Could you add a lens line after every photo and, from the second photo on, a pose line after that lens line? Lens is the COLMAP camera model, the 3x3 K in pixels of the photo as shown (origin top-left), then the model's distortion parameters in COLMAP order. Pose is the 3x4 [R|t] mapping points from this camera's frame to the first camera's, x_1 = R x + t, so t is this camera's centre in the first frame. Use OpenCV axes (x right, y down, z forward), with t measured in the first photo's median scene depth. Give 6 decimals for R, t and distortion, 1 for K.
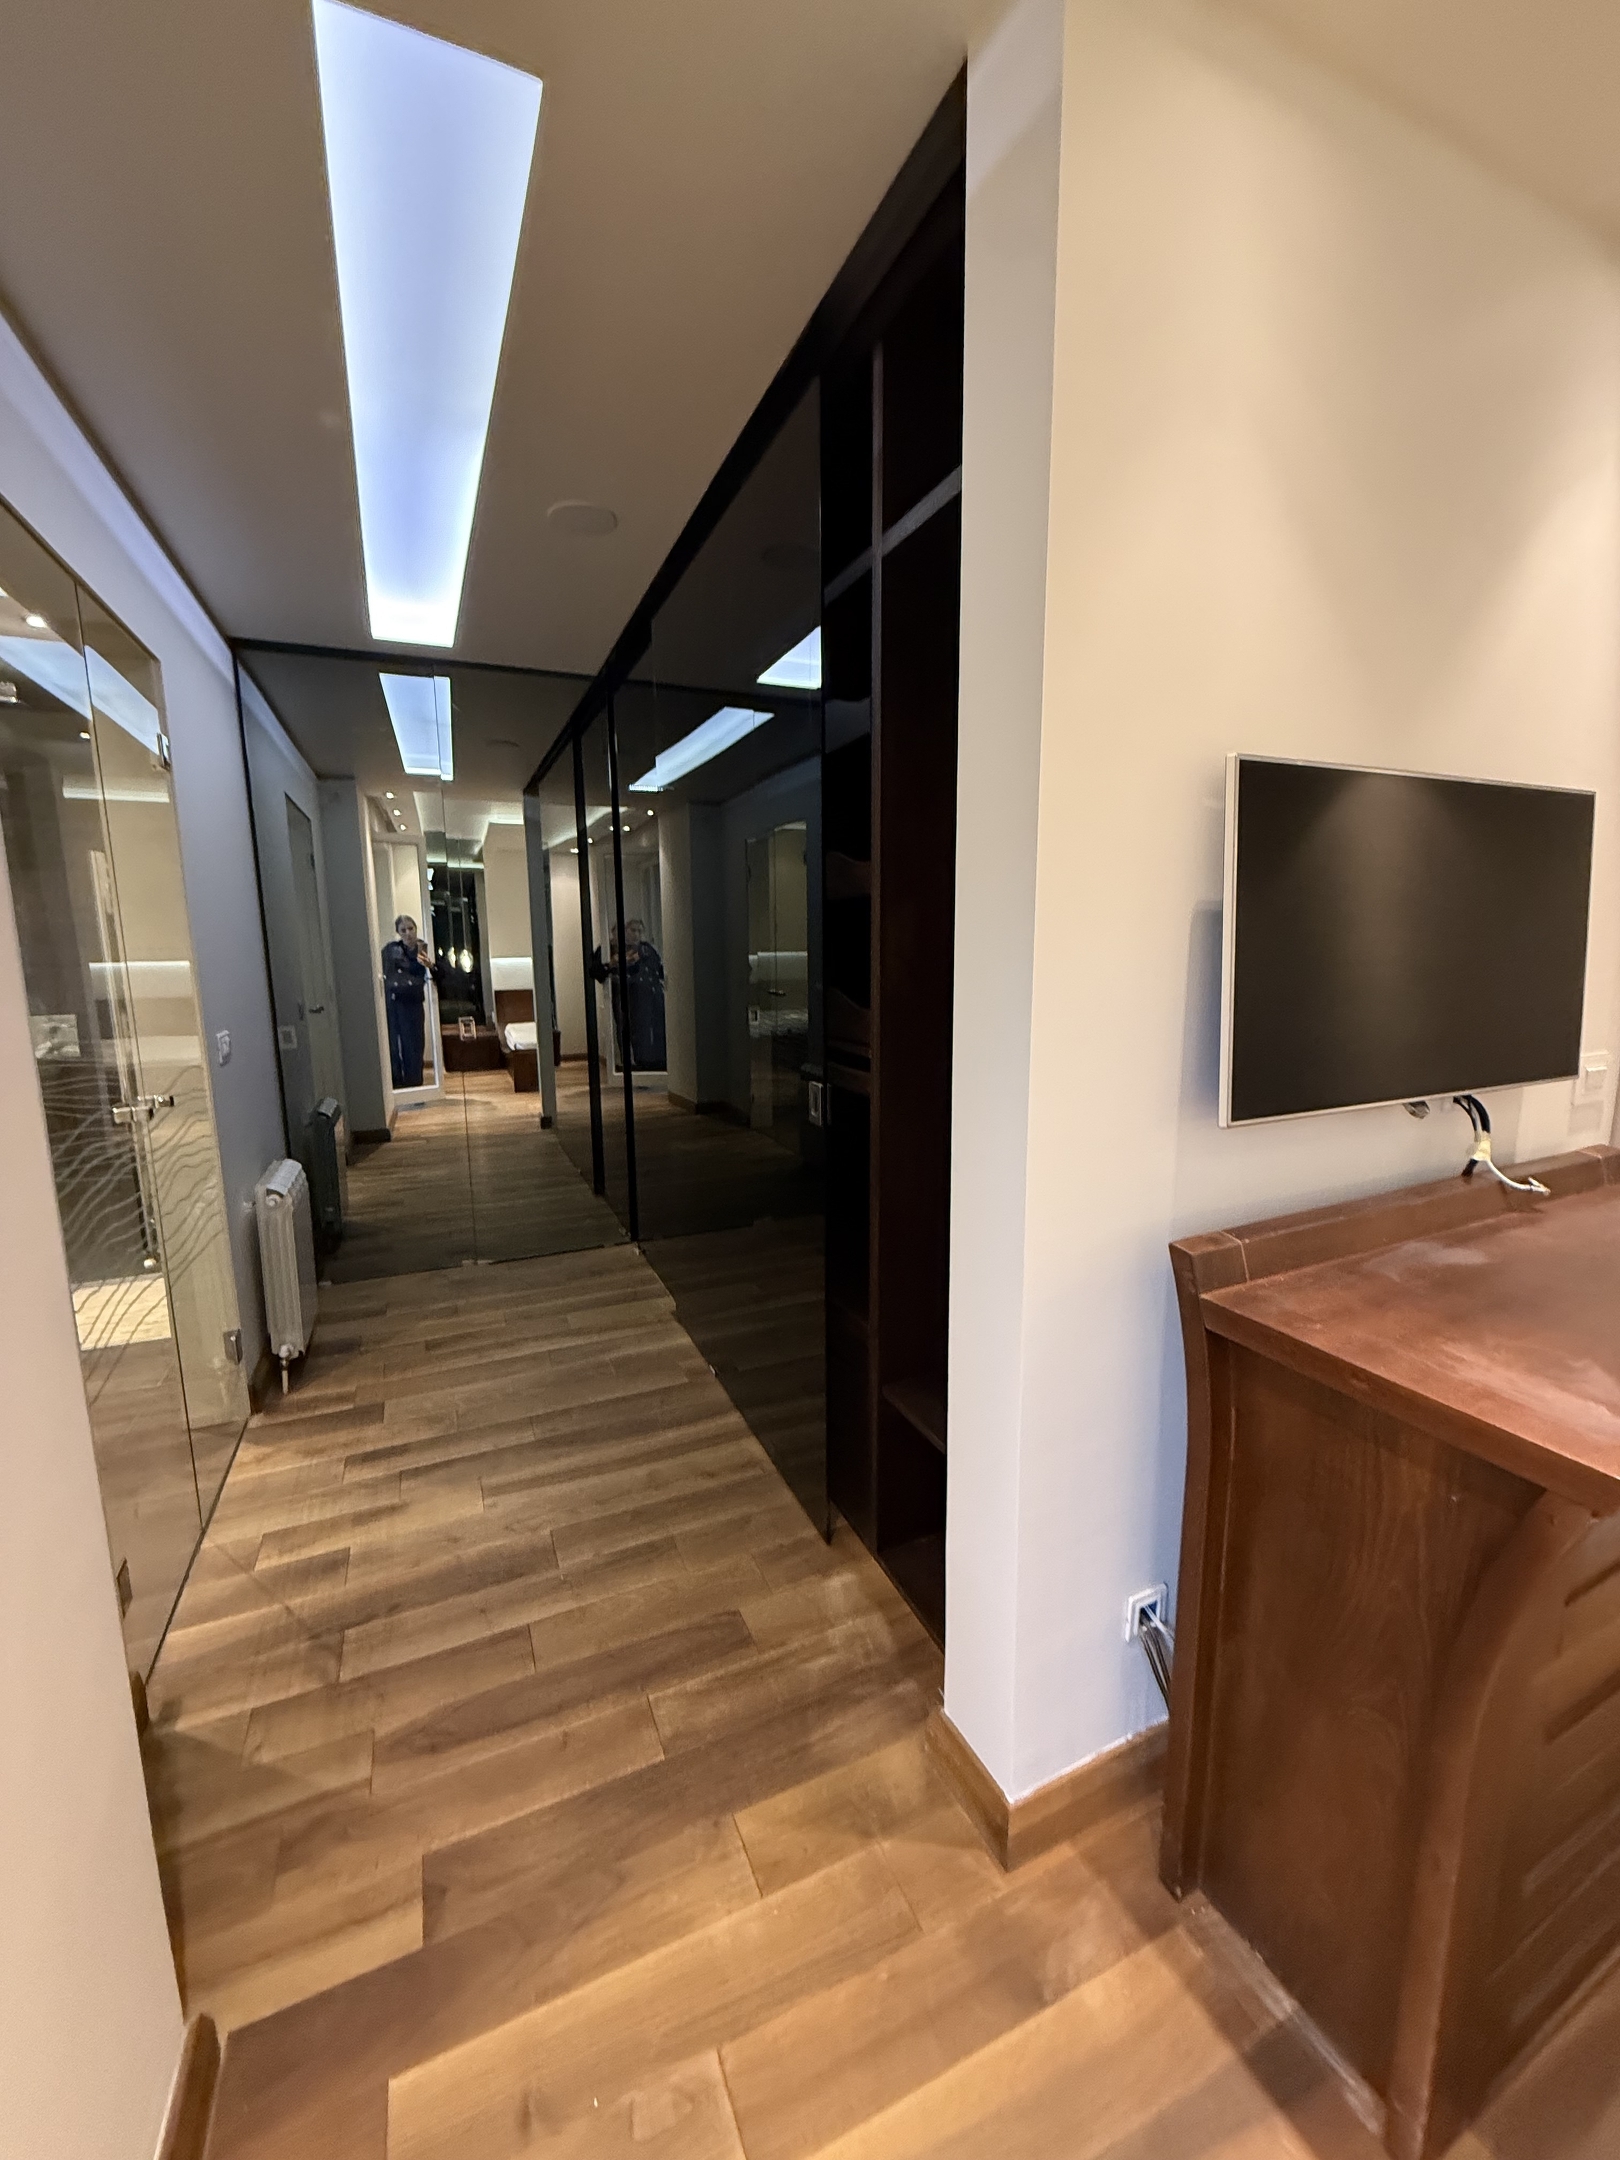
lens RADIAL K [[859.7, 0, 810.0], [0, 859.7, 1080.0], [0, 0, 1]] dist [-0.000487, 0.000164]
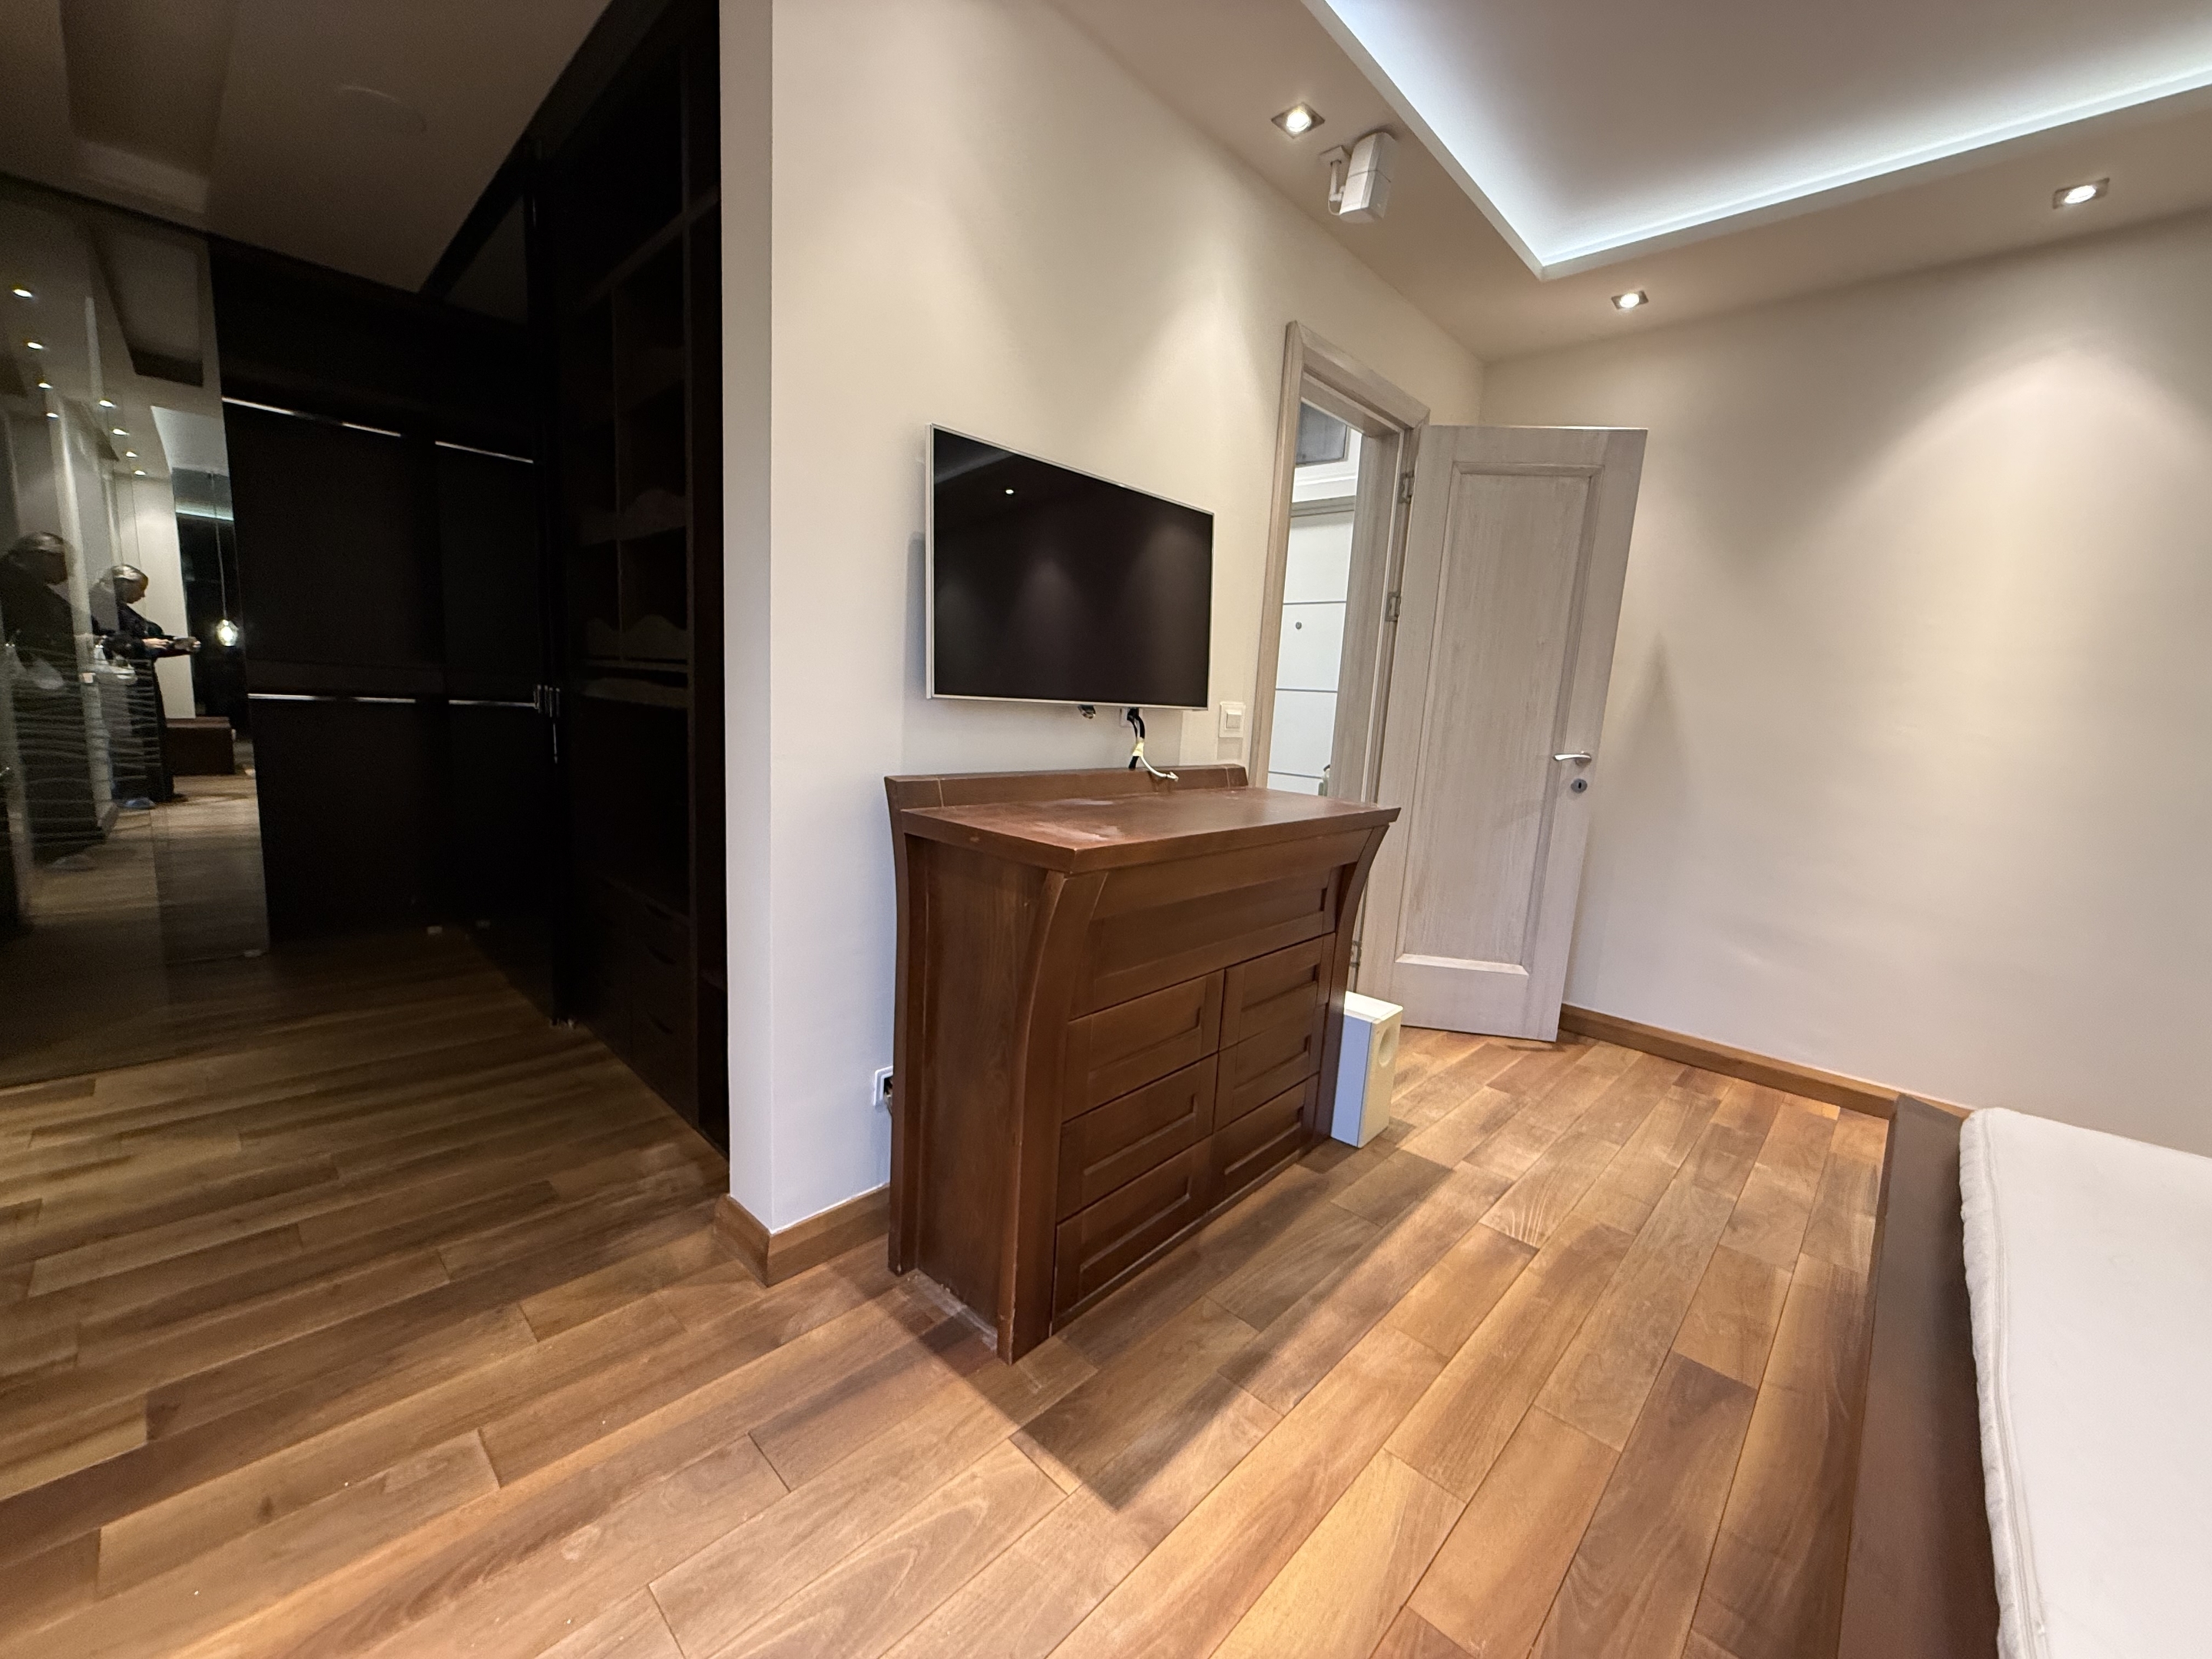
lens RADIAL K [[880.4, 0, 1103.3], [0, 880.4, 832.8], [0, 0, 1]] dist [-0.000487, 0.000164]
pose [[0.923237, 0.005313, 0.384194, 0.171841], [-0.006685, 0.999975, 0.002236, 0.231125], [-0.384173, -0.004632, 0.923250, -0.355904]]
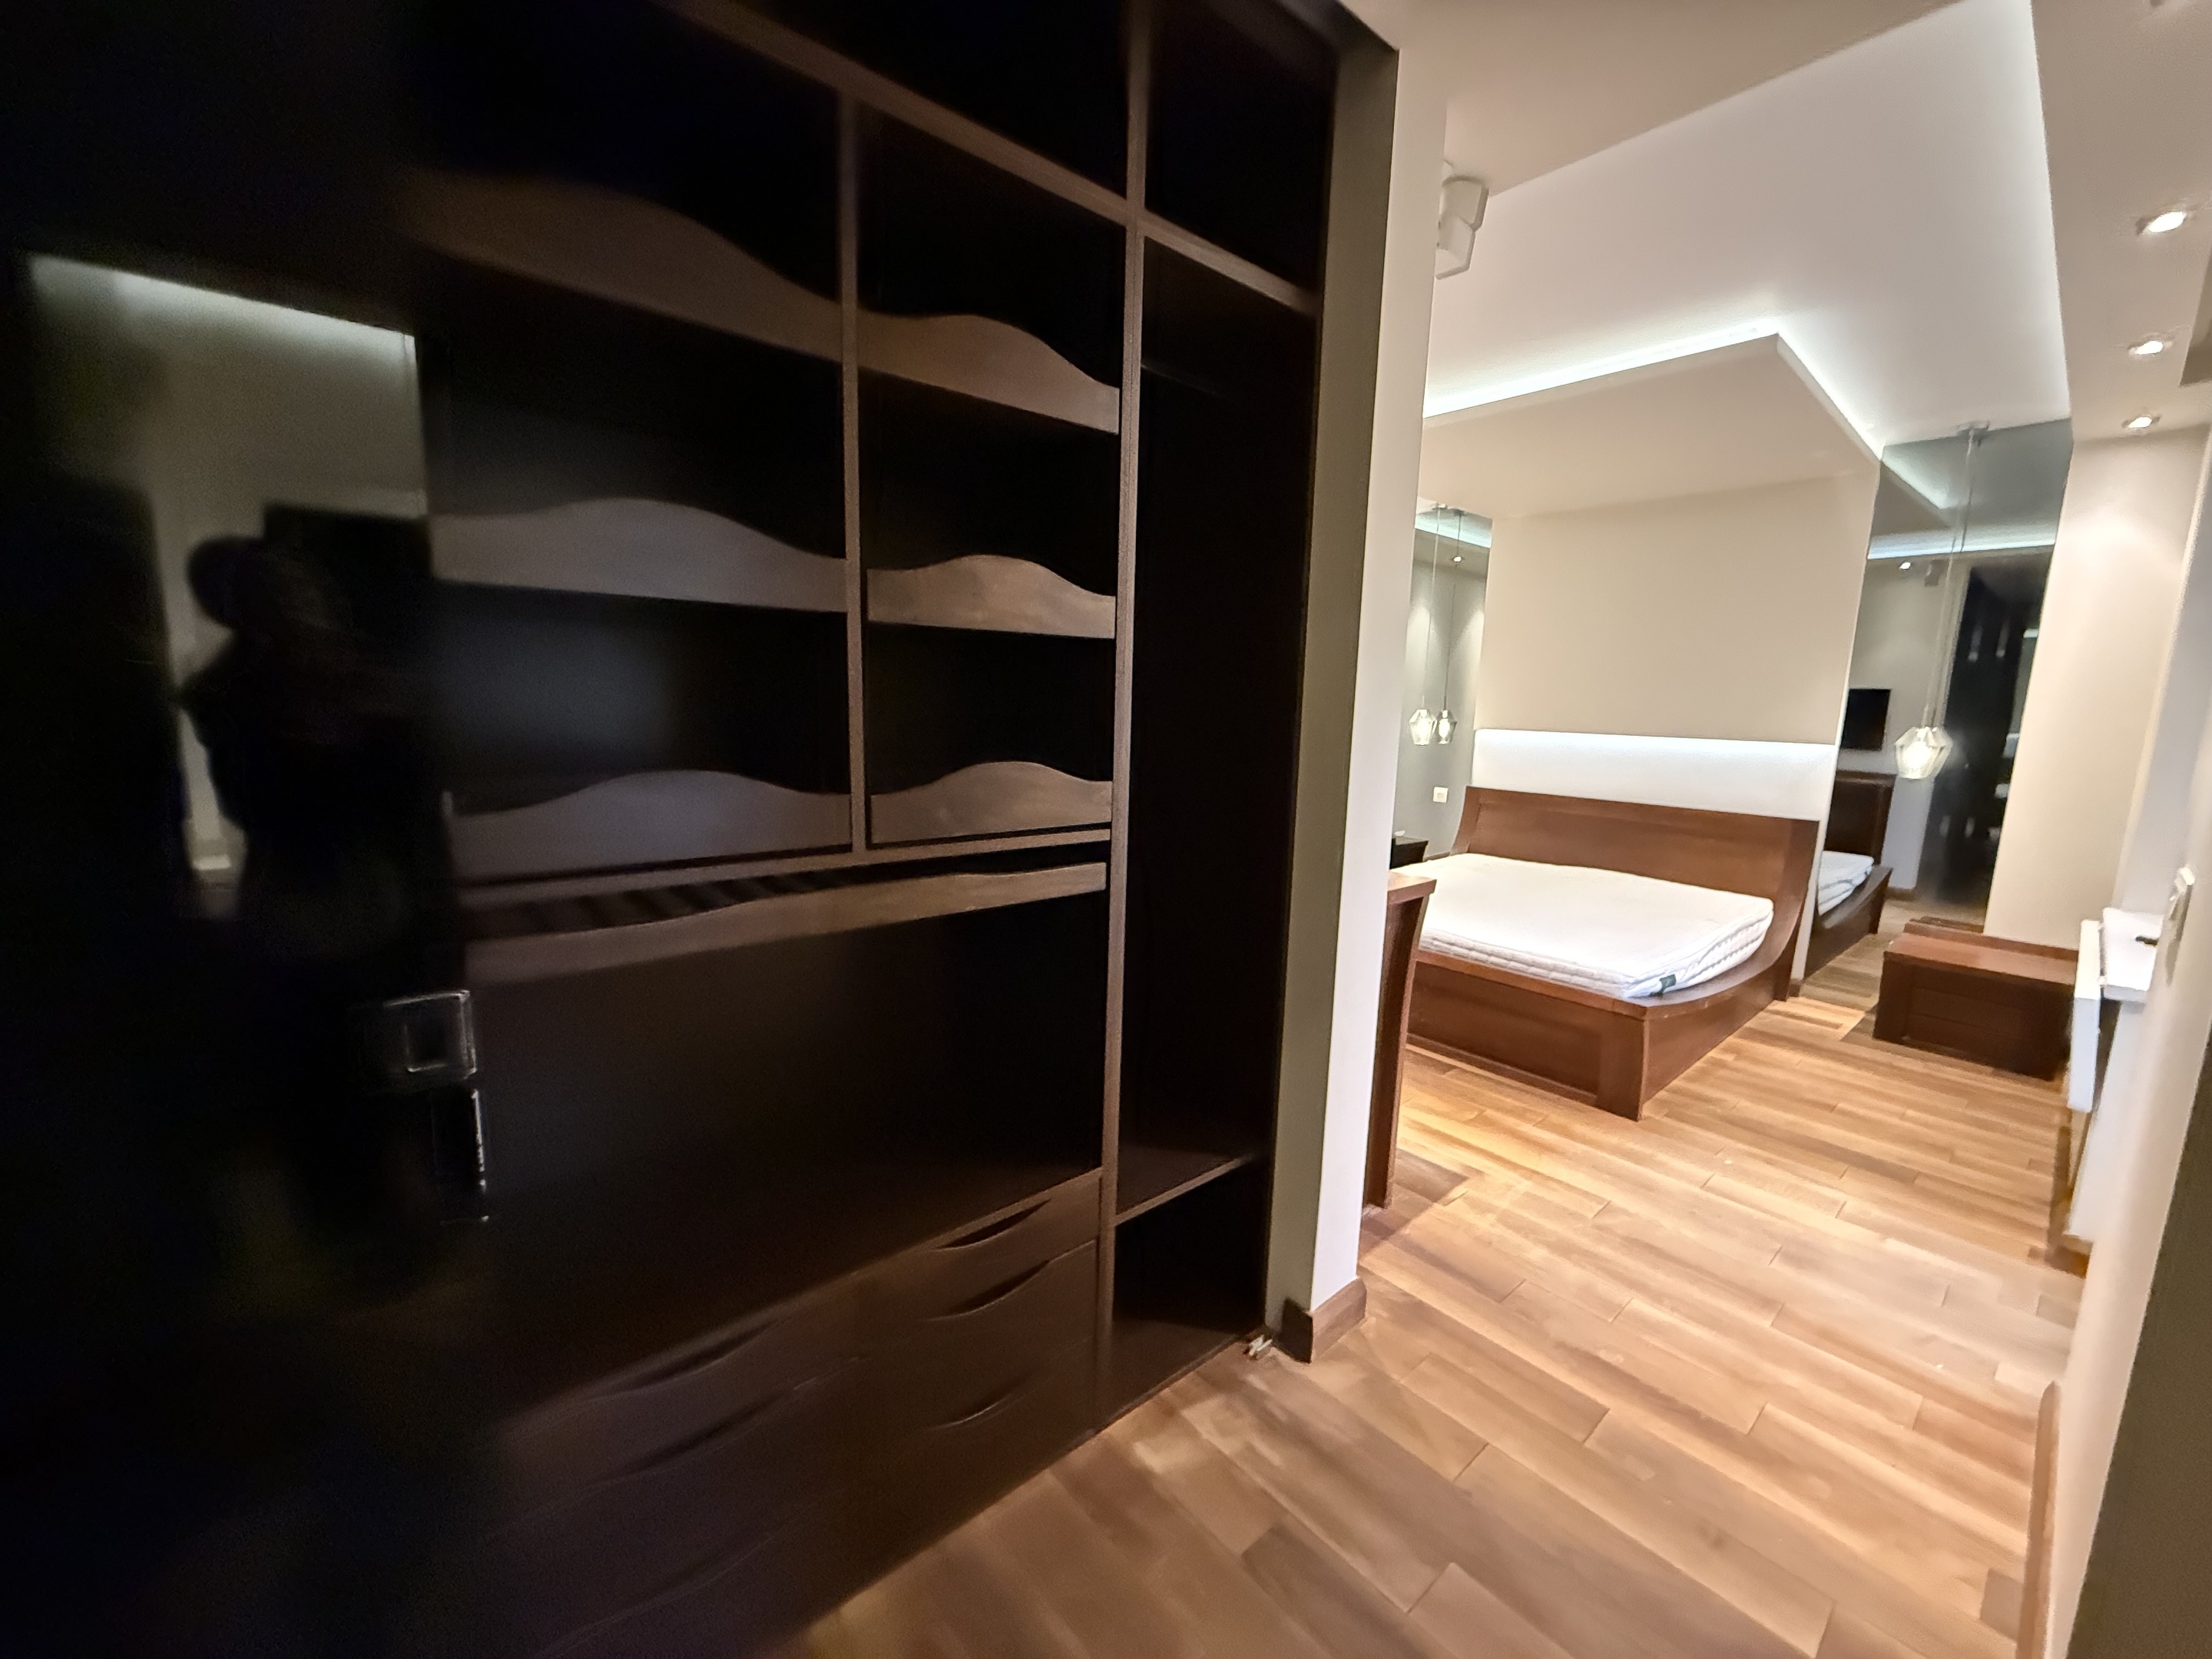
lens RADIAL K [[880.4, 0, 1103.3], [0, 880.4, 832.8], [0, 0, 1]] dist [-0.000487, 0.000164]
pose [[-0.282059, -0.139347, 0.949223, -0.933155], [0.130884, 0.974557, 0.181958, -0.240320], [-0.950427, 0.175561, -0.256644, 1.576544]]
